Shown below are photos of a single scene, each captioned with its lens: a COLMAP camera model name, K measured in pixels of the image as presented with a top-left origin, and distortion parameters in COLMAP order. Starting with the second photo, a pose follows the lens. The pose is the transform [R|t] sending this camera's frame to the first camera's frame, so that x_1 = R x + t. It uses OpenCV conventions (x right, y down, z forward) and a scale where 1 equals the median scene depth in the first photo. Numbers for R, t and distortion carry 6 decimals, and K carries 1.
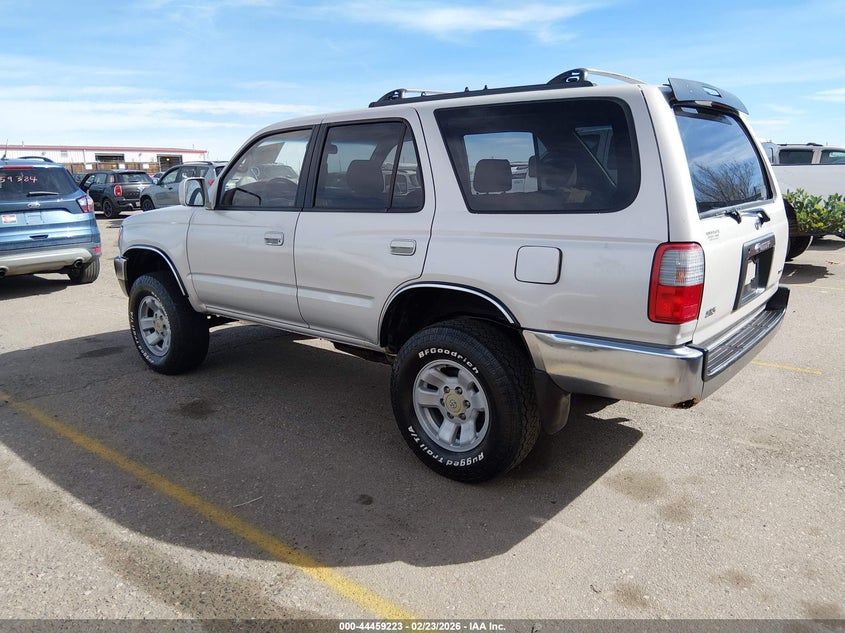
lens RADIAL K [[680.3, 0, 422.5], [0, 680.3, 316.5], [0, 0, 1]] dist [0.003767, 0.003970]
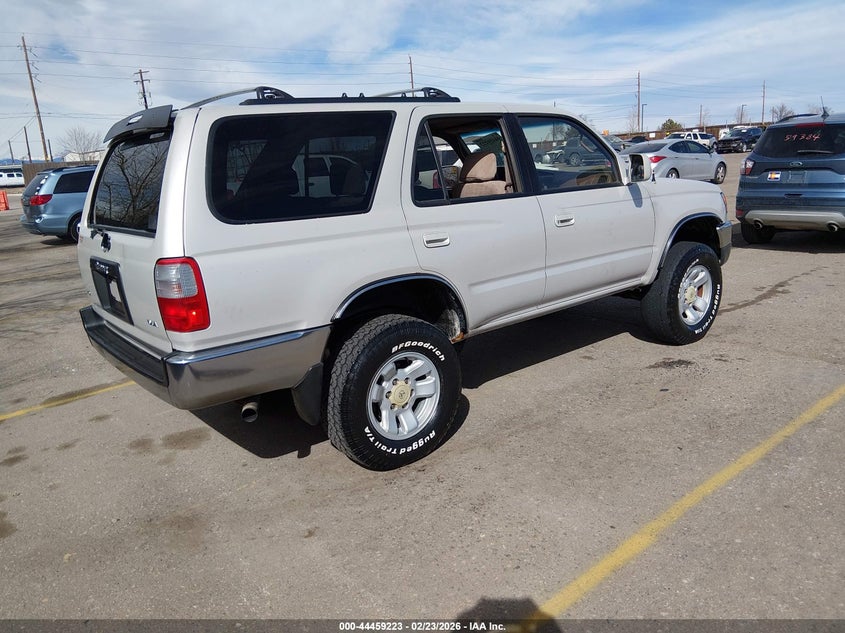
lens RADIAL K [[680.3, 0, 422.5], [0, 680.3, 316.5], [0, 0, 1]] dist [0.003767, 0.003970]
pose [[-0.218176, 0.270898, -0.937557, 1.024356], [-0.149548, 0.940074, 0.306426, -0.317773], [0.964383, 0.207065, -0.164589, 1.207799]]
